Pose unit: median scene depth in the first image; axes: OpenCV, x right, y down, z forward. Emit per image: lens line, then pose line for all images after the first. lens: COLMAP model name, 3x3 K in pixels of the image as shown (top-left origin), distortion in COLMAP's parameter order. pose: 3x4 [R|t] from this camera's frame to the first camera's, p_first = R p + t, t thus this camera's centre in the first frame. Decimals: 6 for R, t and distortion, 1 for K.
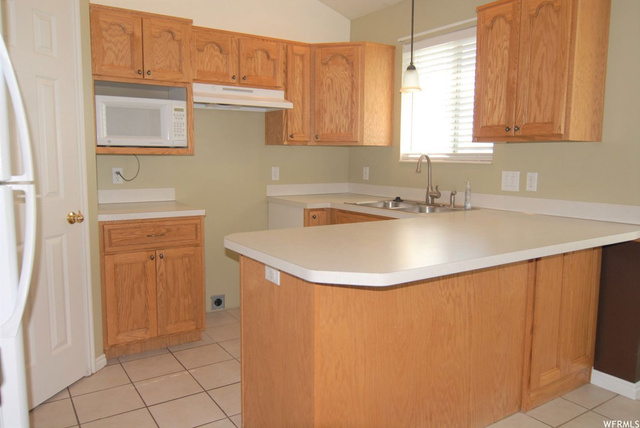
lens RADIAL K [[493.9, 0, 321.6], [0, 493.9, 211.6], [0, 0, 1]] dist [-0.003859, 0.000820]
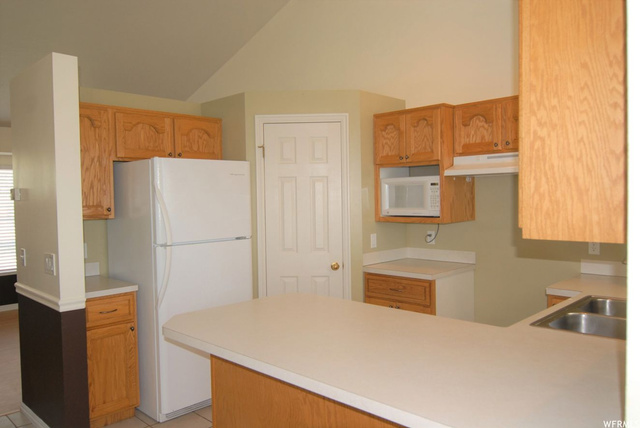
lens RADIAL K [[493.9, 0, 321.4], [0, 493.9, 216.5], [0, 0, 1]] dist [-0.003859, 0.000820]
pose [[0.202442, 0.027513, -0.978908, 0.771029], [-0.089877, 0.995909, 0.009404, -0.120362], [0.975161, 0.086077, 0.204087, 0.527029]]
